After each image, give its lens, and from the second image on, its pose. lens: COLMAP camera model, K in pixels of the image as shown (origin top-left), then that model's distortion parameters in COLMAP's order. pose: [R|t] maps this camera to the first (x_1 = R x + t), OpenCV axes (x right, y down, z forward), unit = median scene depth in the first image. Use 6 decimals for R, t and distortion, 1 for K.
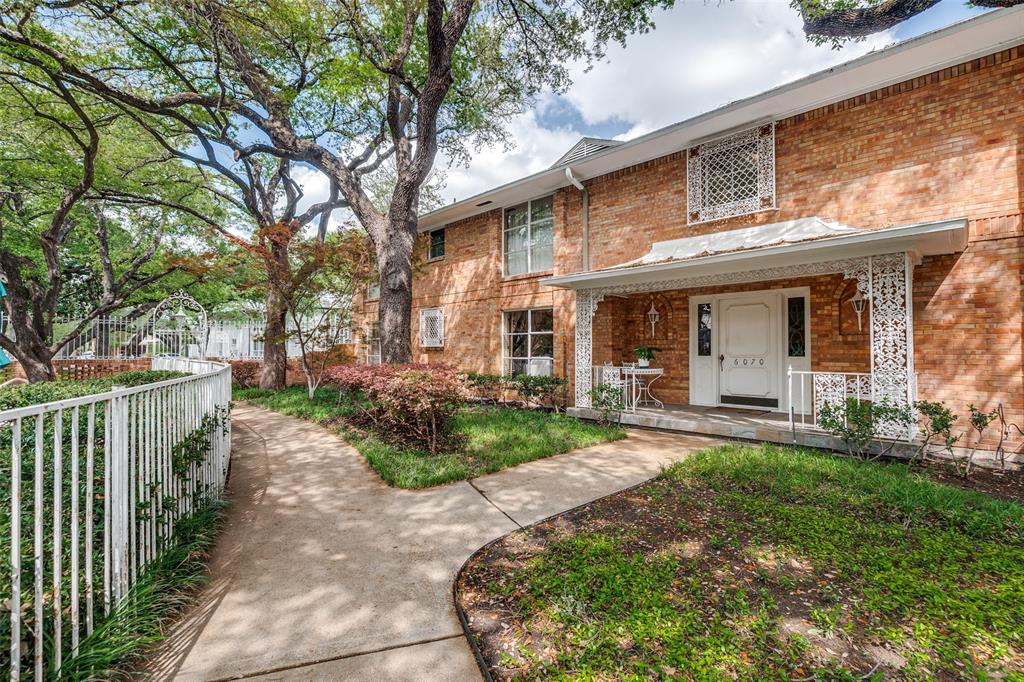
lens RADIAL K [[468.0, 0, 514.7], [0, 468.0, 344.7], [0, 0, 1]] dist [-0.010231, -0.000059]
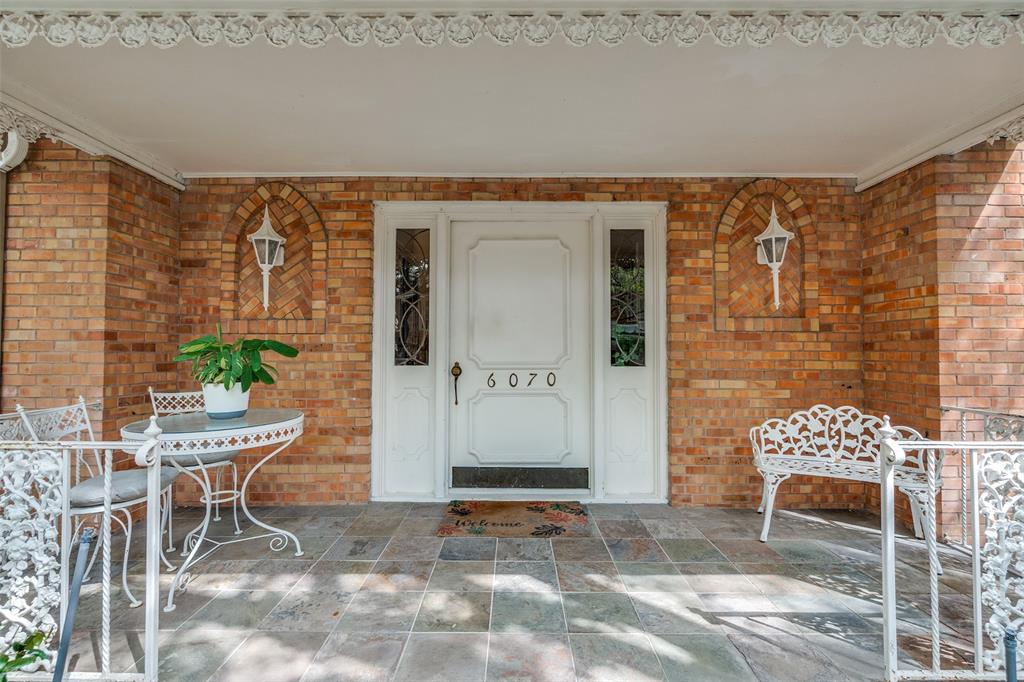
lens RADIAL K [[468.0, 0, 514.4], [0, 468.0, 338.6], [0, 0, 1]] dist [-0.010231, -0.000059]
pose [[0.709483, 0.018681, 0.704475, 0.204333], [-0.011368, 0.999822, -0.015065, 0.006797], [-0.704630, 0.002680, 0.709569, 0.693778]]
